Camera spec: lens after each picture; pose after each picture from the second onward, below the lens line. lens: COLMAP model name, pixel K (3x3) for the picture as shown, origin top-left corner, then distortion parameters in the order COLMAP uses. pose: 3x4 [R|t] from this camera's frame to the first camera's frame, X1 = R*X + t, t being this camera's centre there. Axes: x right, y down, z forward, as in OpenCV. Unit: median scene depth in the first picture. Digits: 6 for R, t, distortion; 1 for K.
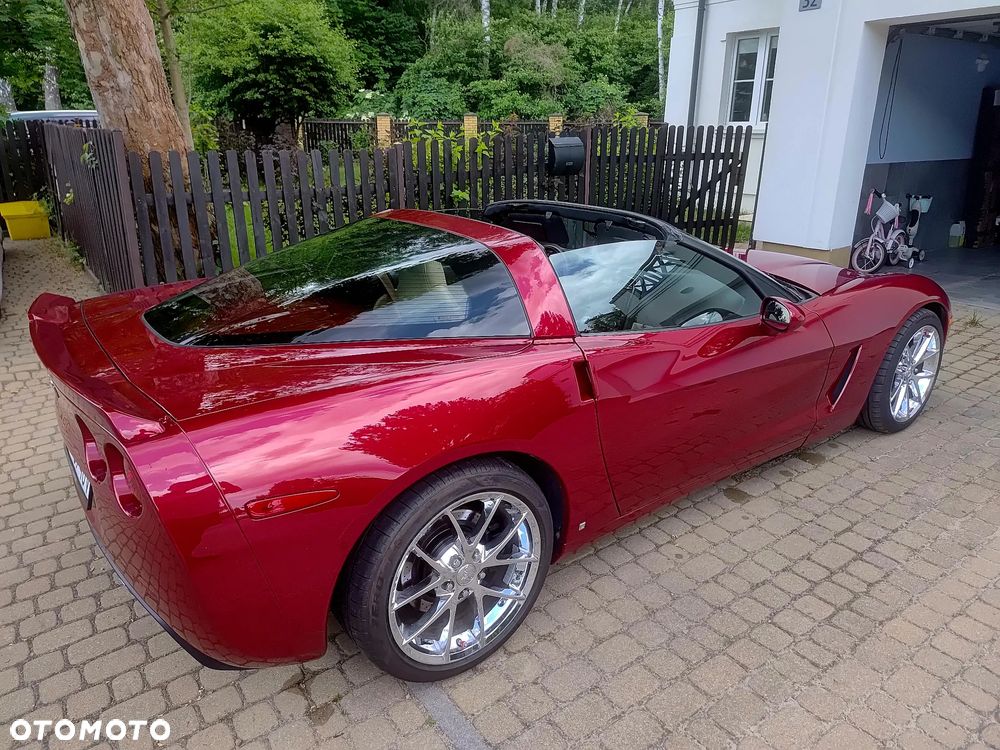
lens RADIAL K [[684.8, 0, 489.6], [0, 684.8, 369.2], [0, 0, 1]] dist [0.058833, -0.076934]
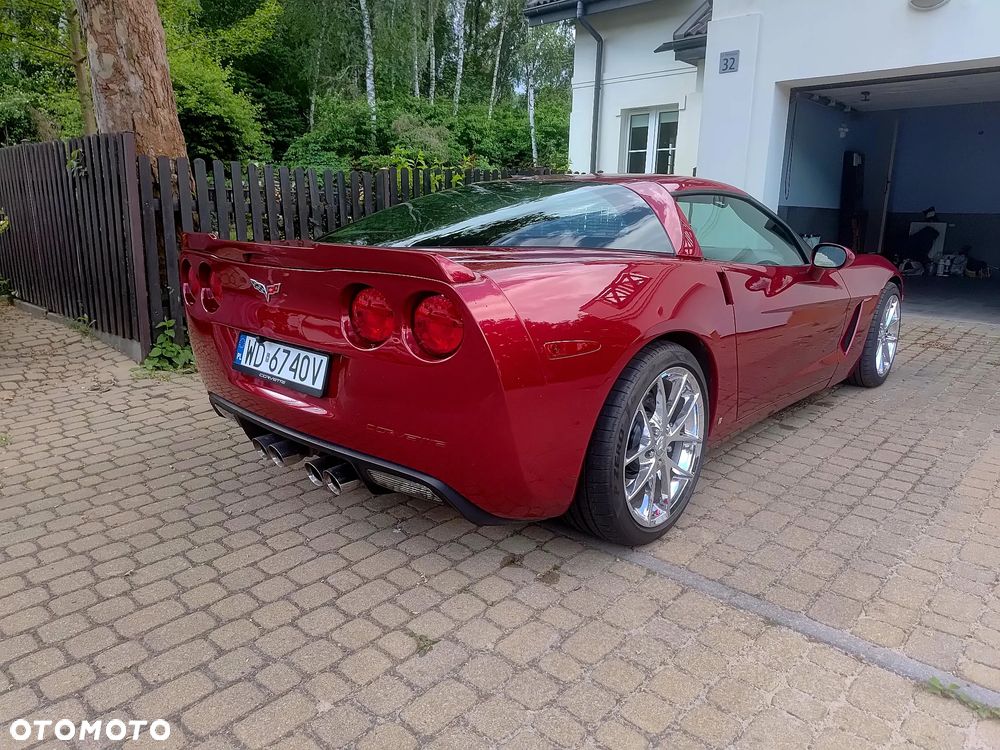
lens RADIAL K [[681.3, 0, 500.0], [0, 681.3, 375.0], [0, 0, 1]] dist [0.067524, -0.088024]
pose [[0.978429, -0.029811, 0.204422, -0.094906], [0.051564, 0.993455, -0.101924, 0.051952], [-0.200045, 0.110267, 0.973562, -0.010063]]
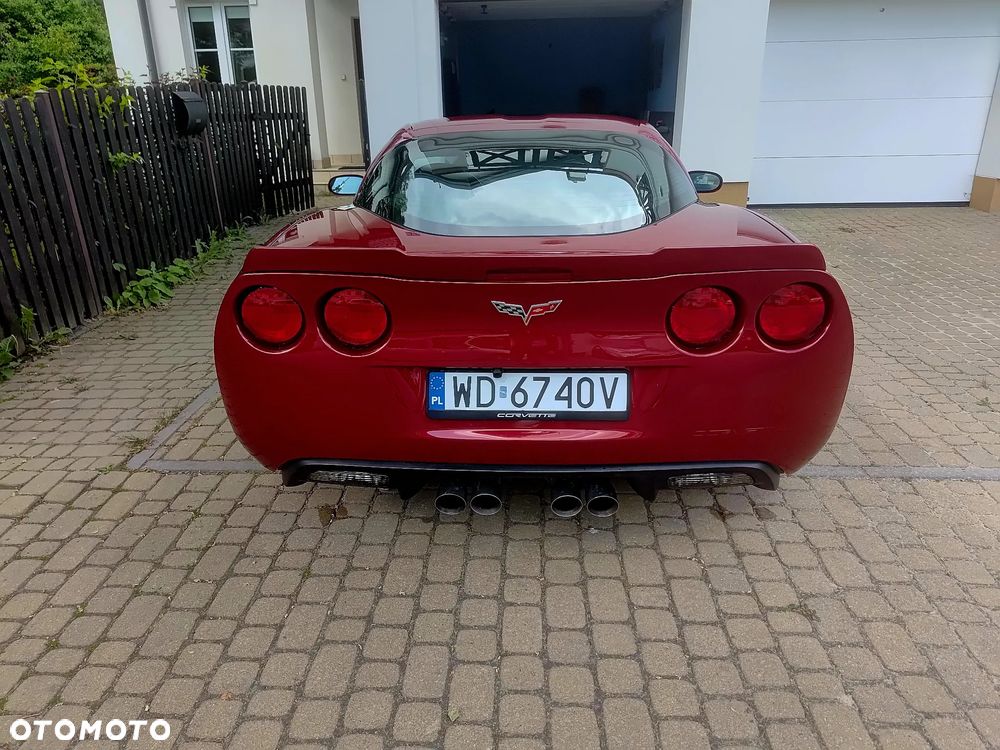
lens RADIAL K [[684.8, 0, 489.6], [0, 684.8, 369.2], [0, 0, 1]] dist [0.058833, -0.076934]
pose [[0.623324, -0.285509, 0.727978, -0.240775], [0.276196, 0.951341, 0.136620, -0.006141], [-0.731562, 0.115906, 0.671851, 0.092887]]
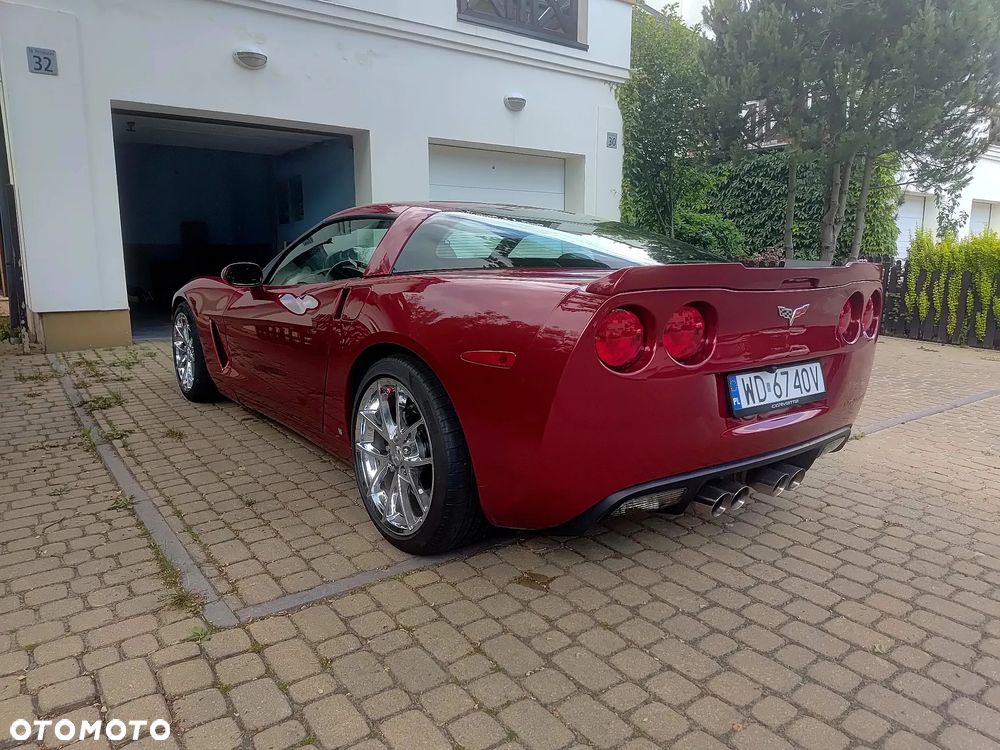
lens RADIAL K [[684.4, 0, 492.2], [0, 684.4, 378.0], [0, 0, 1]] dist [0.039739, -0.038164]
pose [[-0.012836, -0.172886, 0.984858, -0.312756], [0.332154, 0.928273, 0.167281, -0.039145], [-0.943138, 0.329272, 0.045509, 0.266239]]
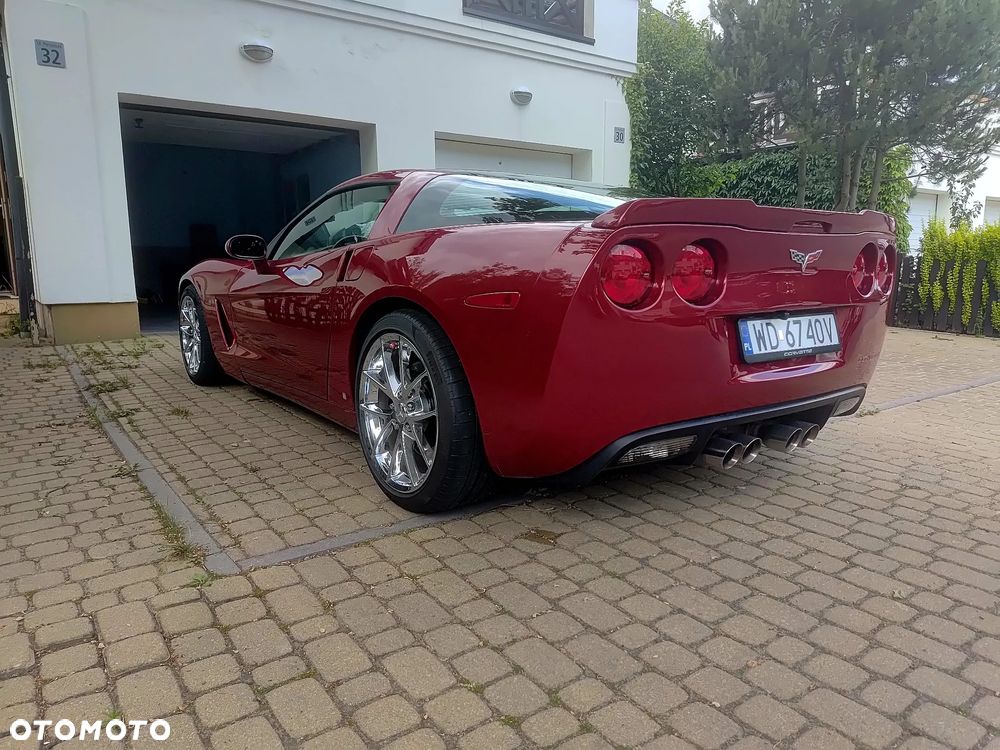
lens RADIAL K [[683.2, 0, 490.6], [0, 683.2, 384.8], [0, 0, 1]] dist [0.046922, -0.046089]
pose [[0.001492, -0.167784, 0.985823, -0.311771], [0.340761, 0.926907, 0.157241, -0.022377], [-0.940149, 0.335696, 0.058558, 0.270934]]
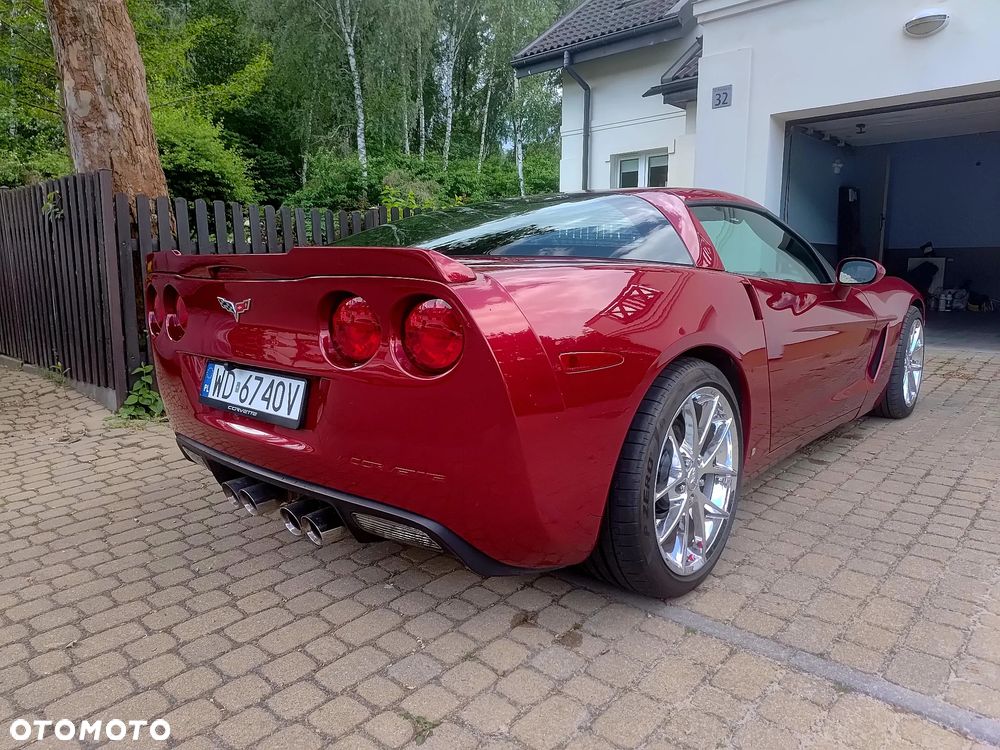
lens RADIAL K [[681.4, 0, 494.4], [0, 681.4, 378.1], [0, 0, 1]] dist [0.071762, -0.094328]
pose [[0.977508, -0.037736, 0.207493, -0.092501], [0.074483, 0.982233, -0.172255, 0.055743], [-0.197306, 0.183835, 0.962951, 0.016692]]
